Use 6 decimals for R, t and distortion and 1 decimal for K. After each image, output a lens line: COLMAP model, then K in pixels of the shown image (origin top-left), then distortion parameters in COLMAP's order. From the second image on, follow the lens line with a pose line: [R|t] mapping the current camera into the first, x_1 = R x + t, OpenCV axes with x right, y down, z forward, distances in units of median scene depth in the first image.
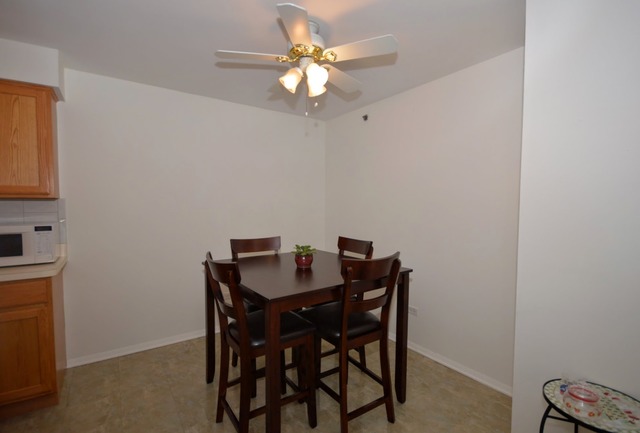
lens RADIAL K [[303.3, 0, 319.3], [0, 303.3, 217.8], [0, 0, 1]] dist [-0.000785, -0.000545]
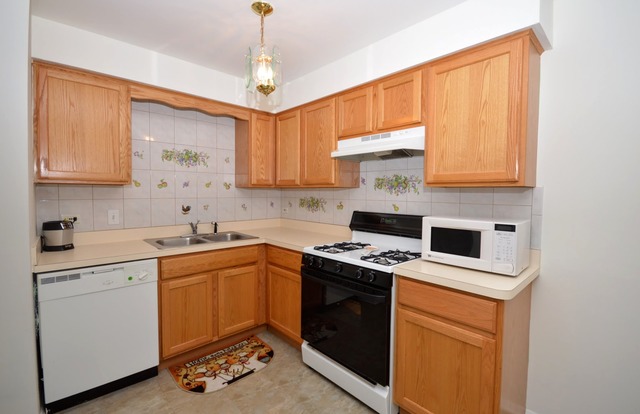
lens RADIAL K [[285.5, 0, 319.4], [0, 285.5, 204.7], [0, 0, 1]] dist [-0.001269, -0.000227]
pose [[0.150654, 0.041638, -0.987709, -0.293734], [-0.055093, 0.997914, 0.033665, -0.019368], [0.987050, 0.049344, 0.152633, 0.444216]]
